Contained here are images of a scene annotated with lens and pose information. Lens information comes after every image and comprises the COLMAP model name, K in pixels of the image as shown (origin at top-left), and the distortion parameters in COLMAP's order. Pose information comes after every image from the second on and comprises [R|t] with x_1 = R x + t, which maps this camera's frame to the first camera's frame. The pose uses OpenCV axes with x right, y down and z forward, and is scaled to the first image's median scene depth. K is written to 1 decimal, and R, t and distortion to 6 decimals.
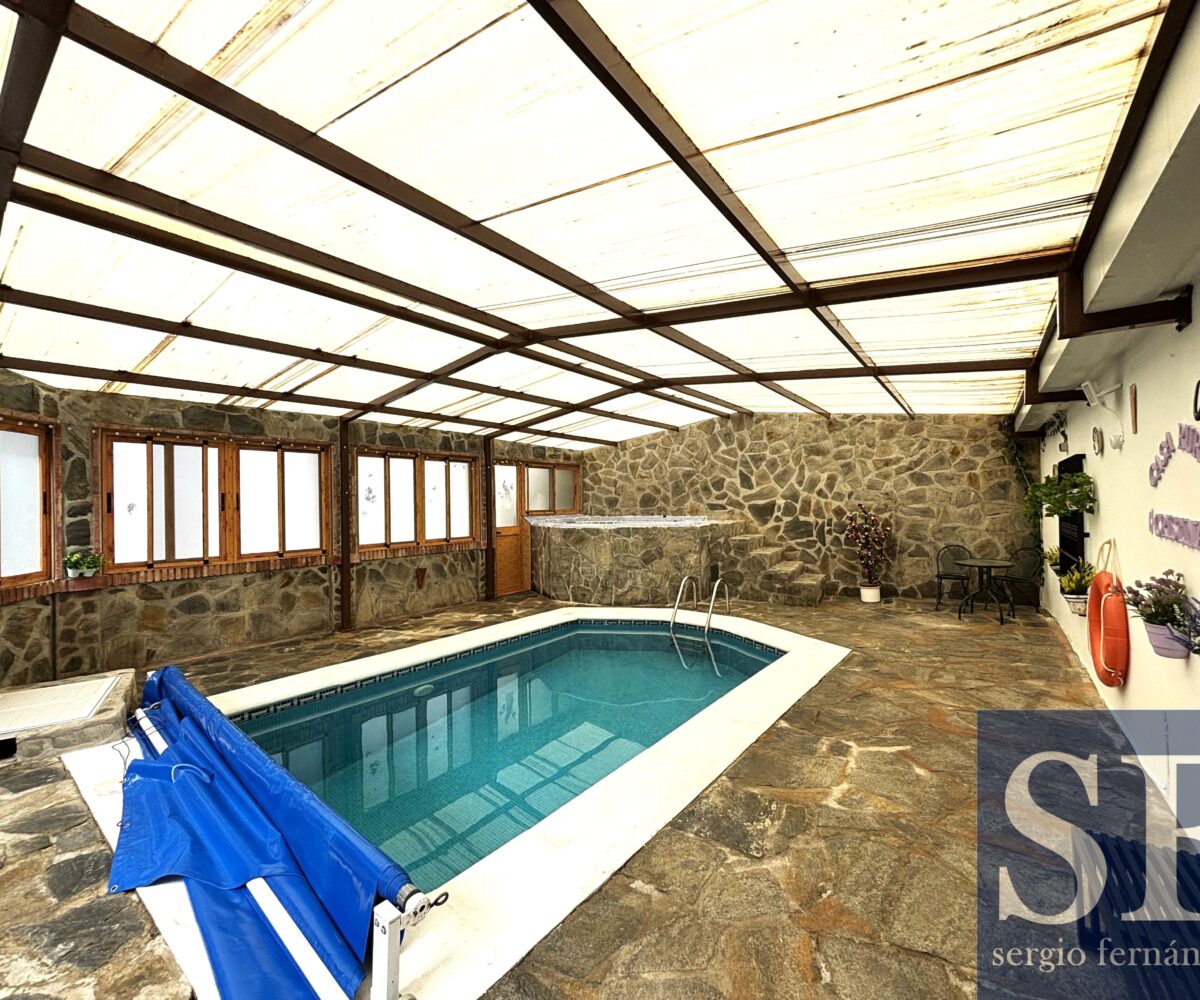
lens RADIAL K [[532.6, 0, 599.0], [0, 532.6, 498.5], [0, 0, 1]] dist [0.010473, -0.001476]
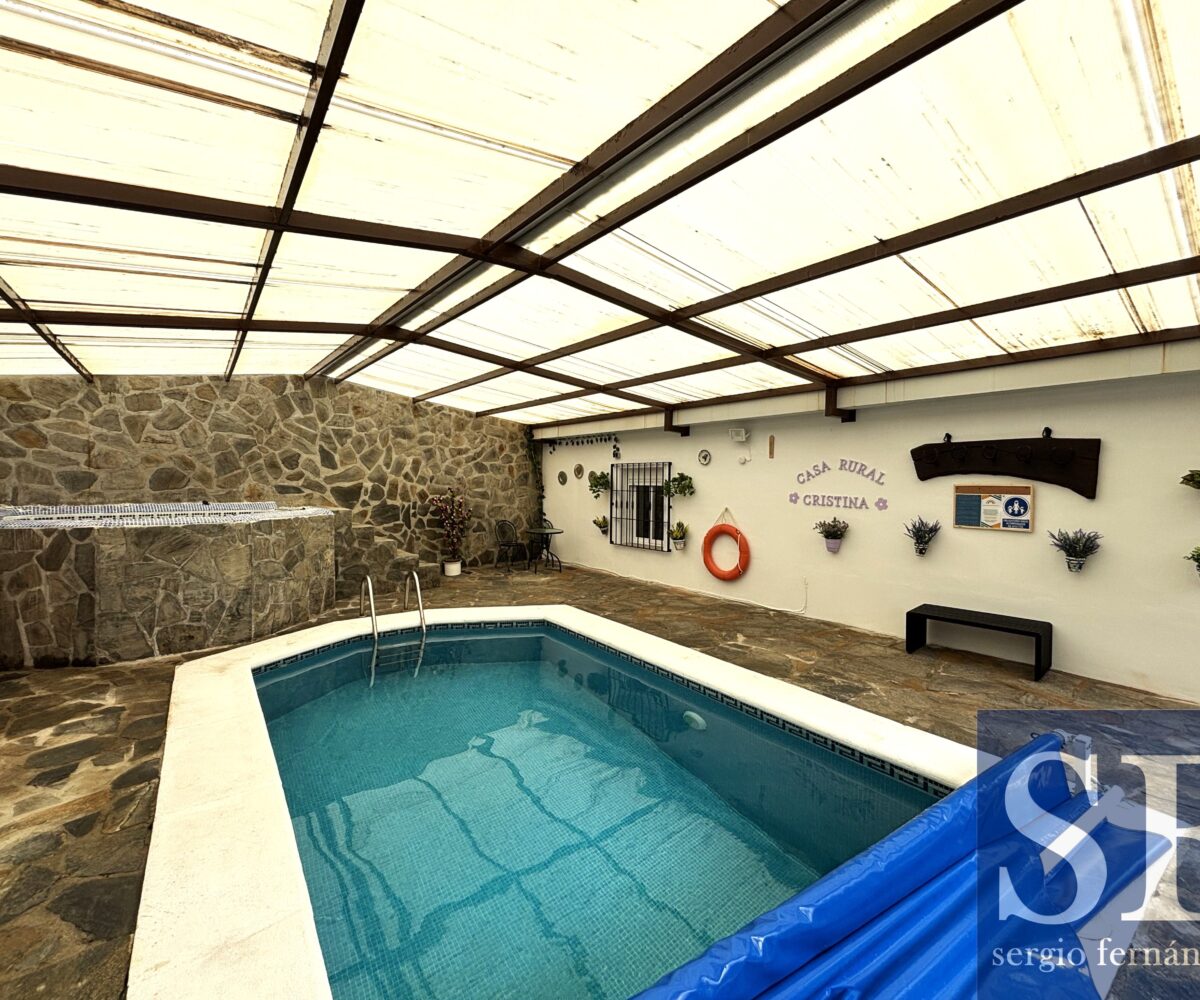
lens RADIAL K [[532.6, 0, 599.9], [0, 532.6, 502.6], [0, 0, 1]] dist [0.010473, -0.001476]
pose [[0.269530, -0.019435, 0.962796, -0.462382], [-0.021492, 0.999426, 0.026191, 0.004899], [-0.962752, -0.027752, 0.268957, 0.389856]]
